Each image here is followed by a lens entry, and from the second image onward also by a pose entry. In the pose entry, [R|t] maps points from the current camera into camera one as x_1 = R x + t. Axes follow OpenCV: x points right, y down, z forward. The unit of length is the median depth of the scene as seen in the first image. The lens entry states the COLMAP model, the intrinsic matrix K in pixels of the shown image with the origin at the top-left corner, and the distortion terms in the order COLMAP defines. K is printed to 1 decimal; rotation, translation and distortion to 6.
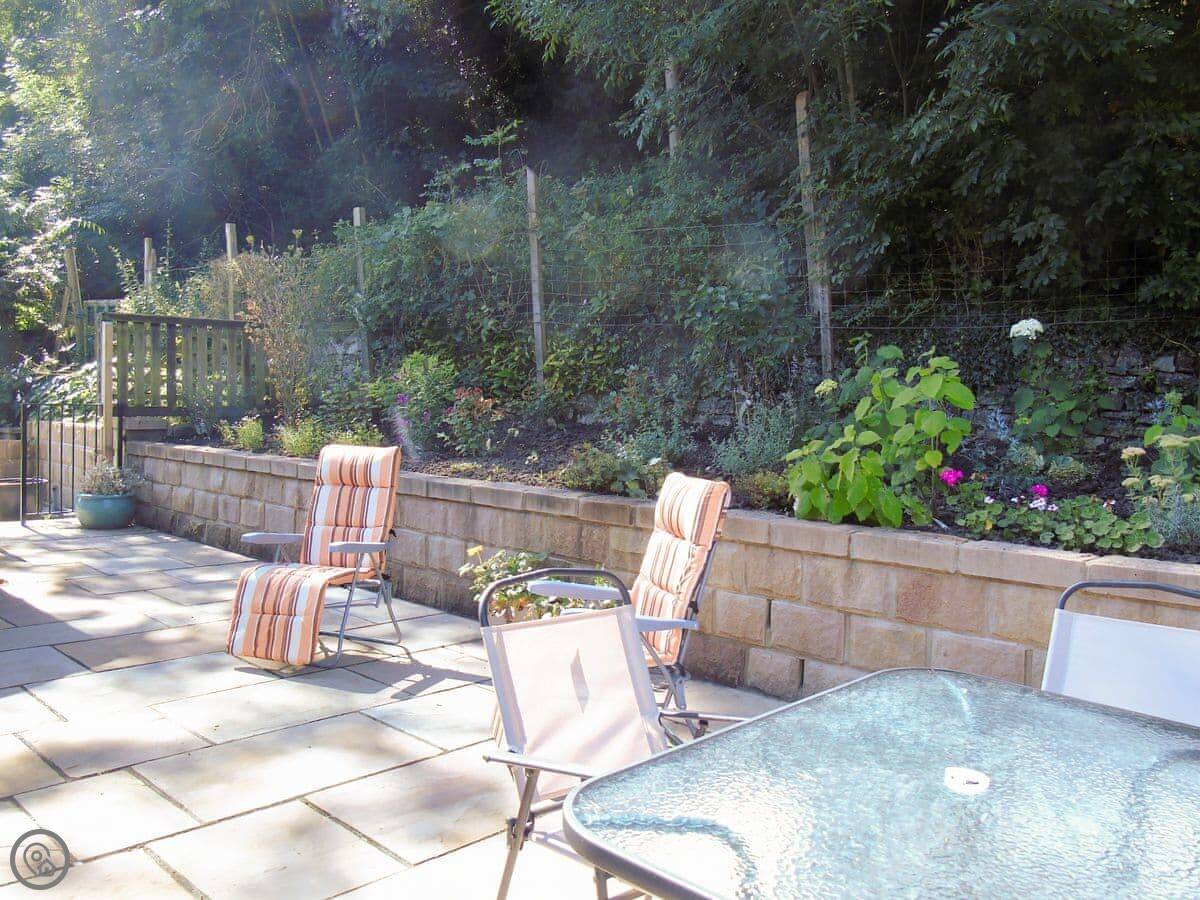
lens RADIAL K [[956.7, 0, 626.9], [0, 956.7, 482.2], [0, 0, 1]] dist [-0.047867, -0.000193]
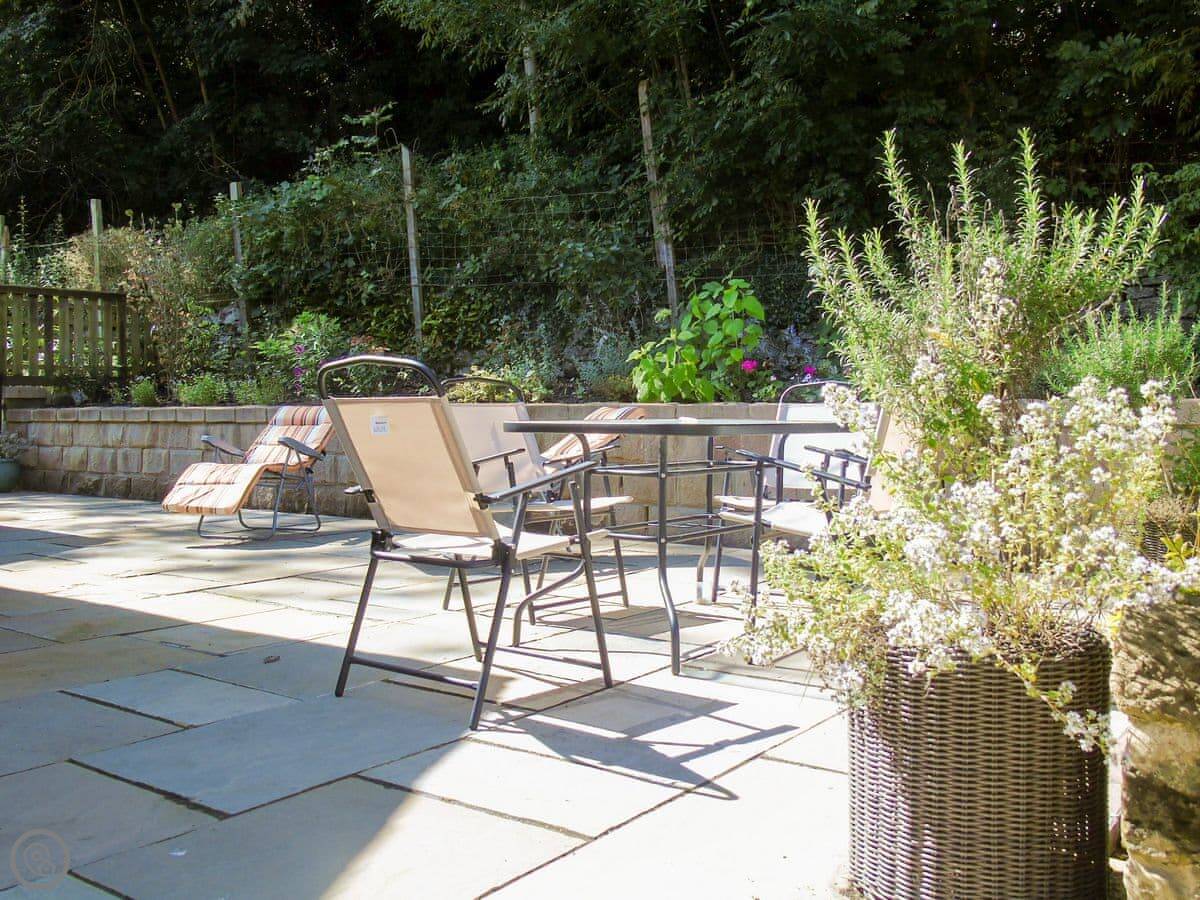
lens RADIAL K [[1112.3, 0, 600.0], [0, 1112.3, 450.0], [0, 0, 1]] dist [-0.001950, -0.011242]
pose [[0.994390, -0.032716, 0.100585, -0.017901], [0.037779, 0.998092, -0.048845, 0.092571], [-0.098795, 0.052371, 0.993729, -0.279904]]
